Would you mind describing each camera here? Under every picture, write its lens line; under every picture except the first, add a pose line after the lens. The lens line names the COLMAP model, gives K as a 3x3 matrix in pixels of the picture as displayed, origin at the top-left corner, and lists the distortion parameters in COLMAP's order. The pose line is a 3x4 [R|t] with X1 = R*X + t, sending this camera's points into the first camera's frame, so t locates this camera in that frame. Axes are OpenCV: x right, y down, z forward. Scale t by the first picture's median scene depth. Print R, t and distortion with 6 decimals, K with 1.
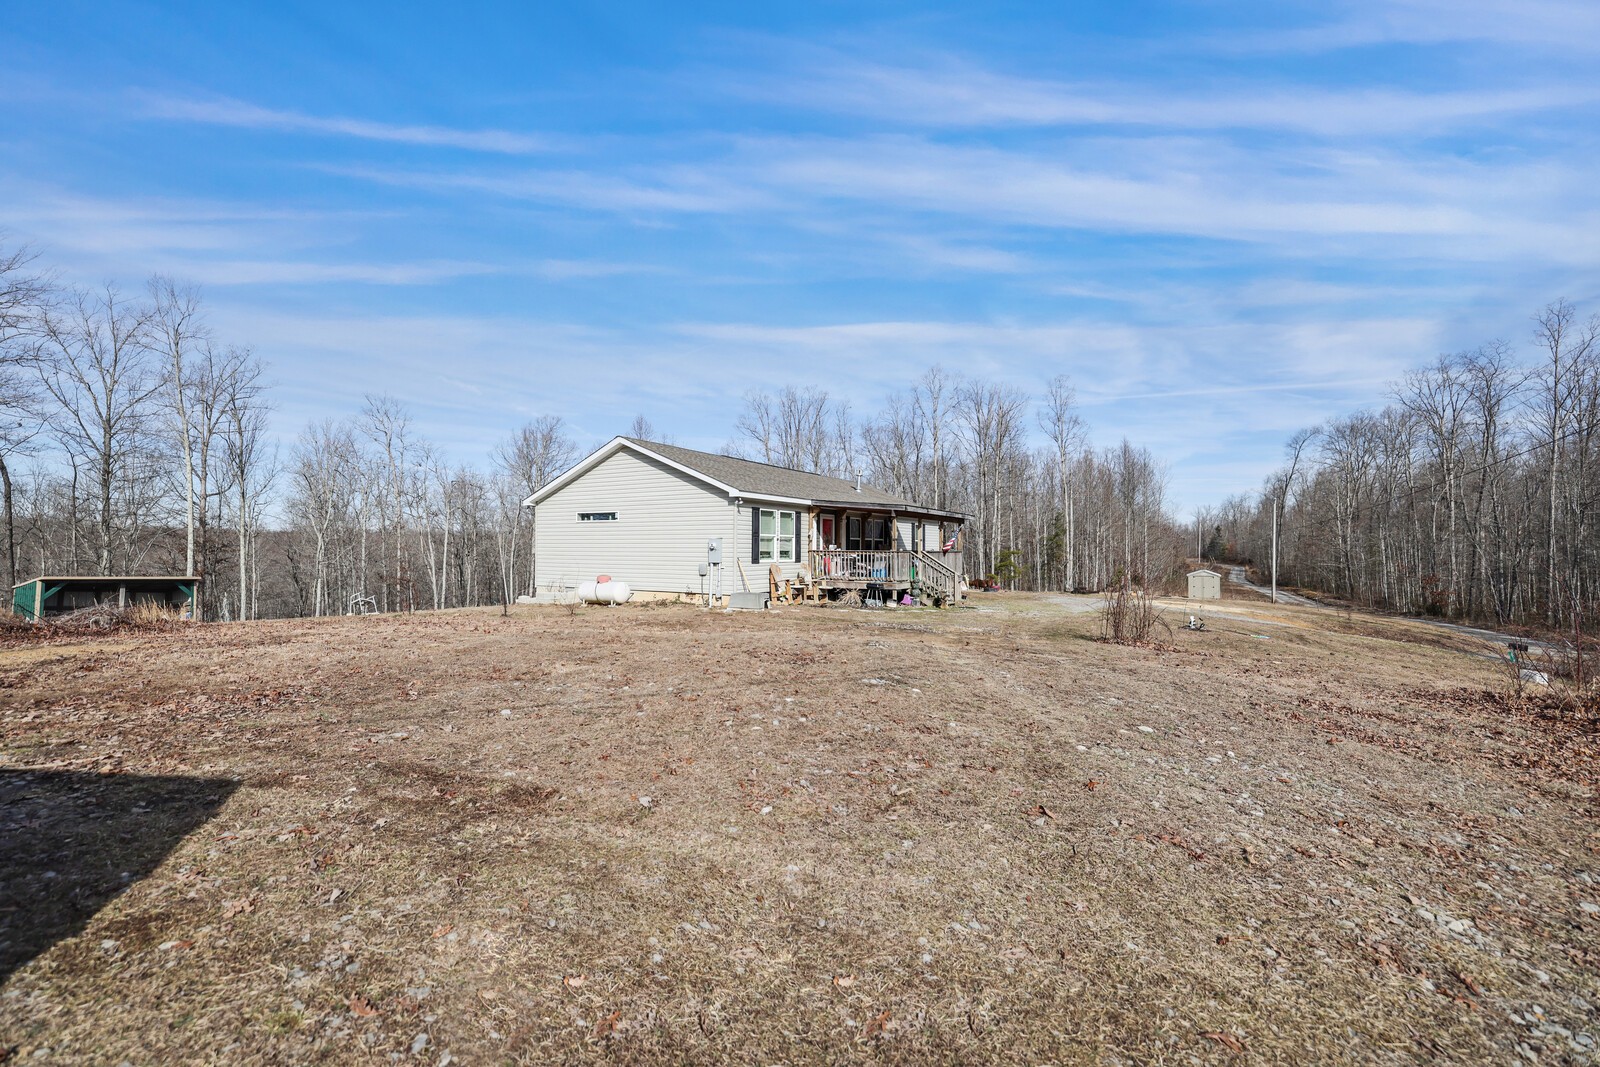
lens RADIAL K [[698.0, 0, 790.0], [0, 698.0, 514.2], [0, 0, 1]] dist [-0.044882, 0.017196]
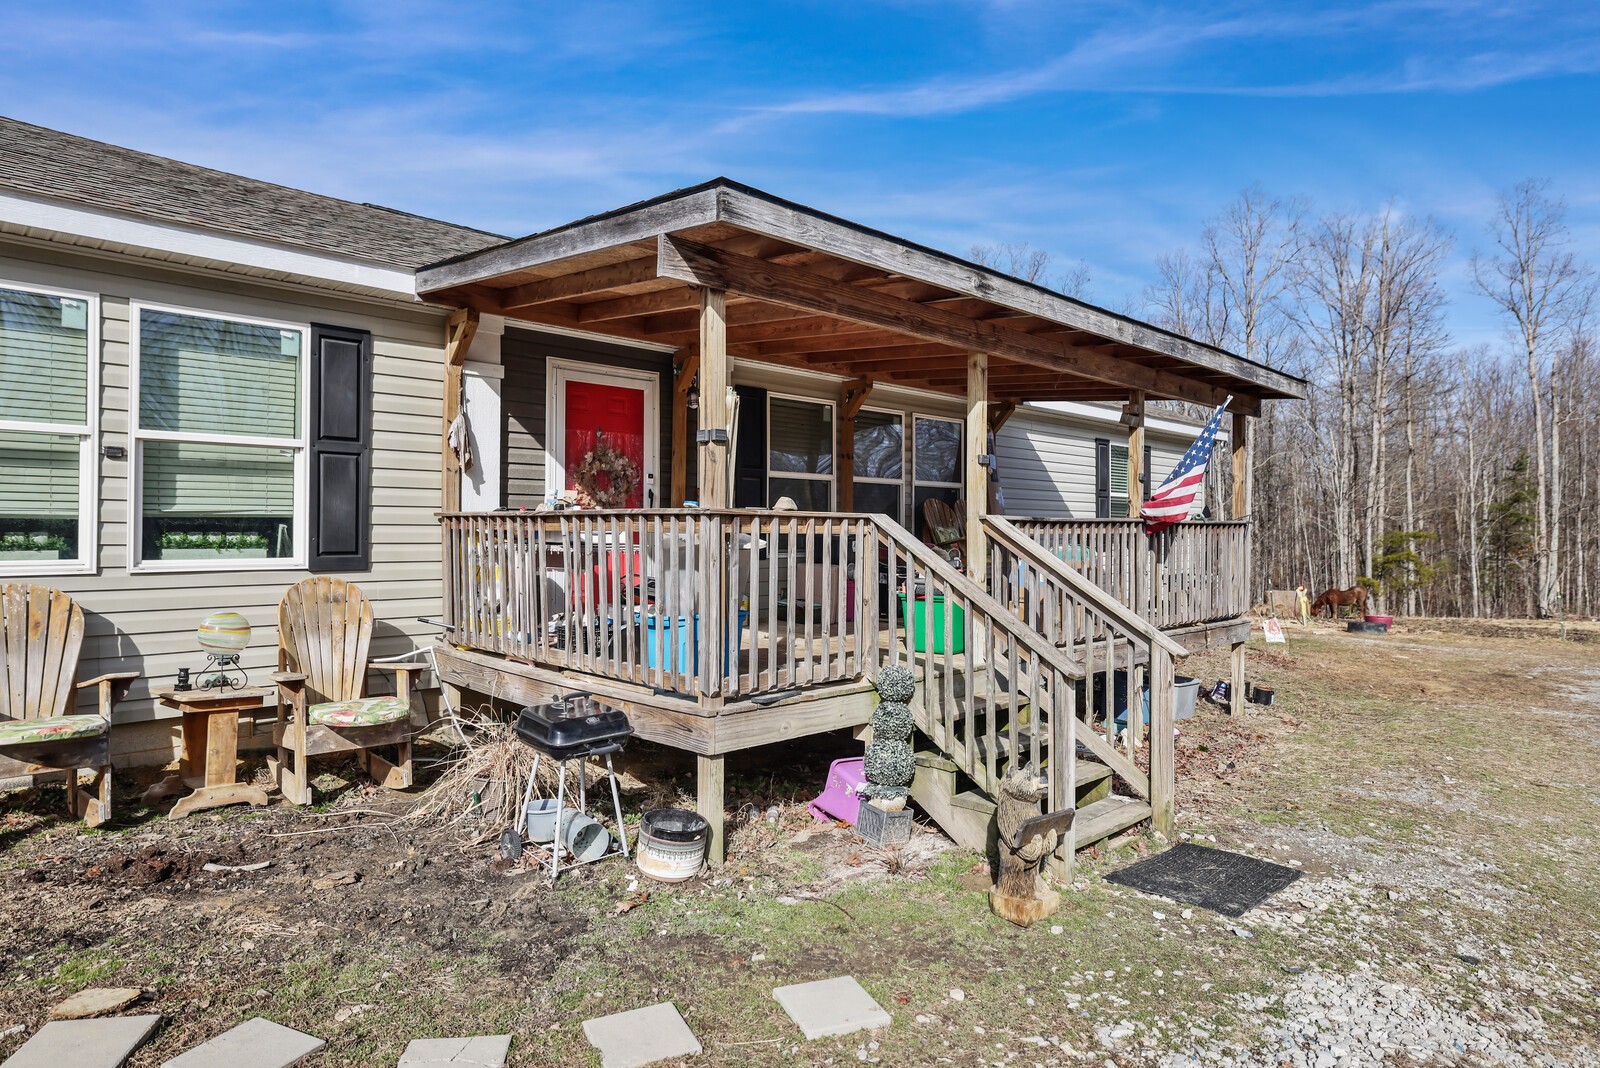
lens RADIAL K [[918.8, 0, 818.0], [0, 918.8, 533.6], [0, 0, 1]] dist [-0.001590, 0.017193]
pose [[0.968187, -0.007093, -0.250127, 0.067055], [0.019083, 0.998780, 0.045541, 0.014618], [0.249498, -0.048865, 0.967141, 0.238524]]
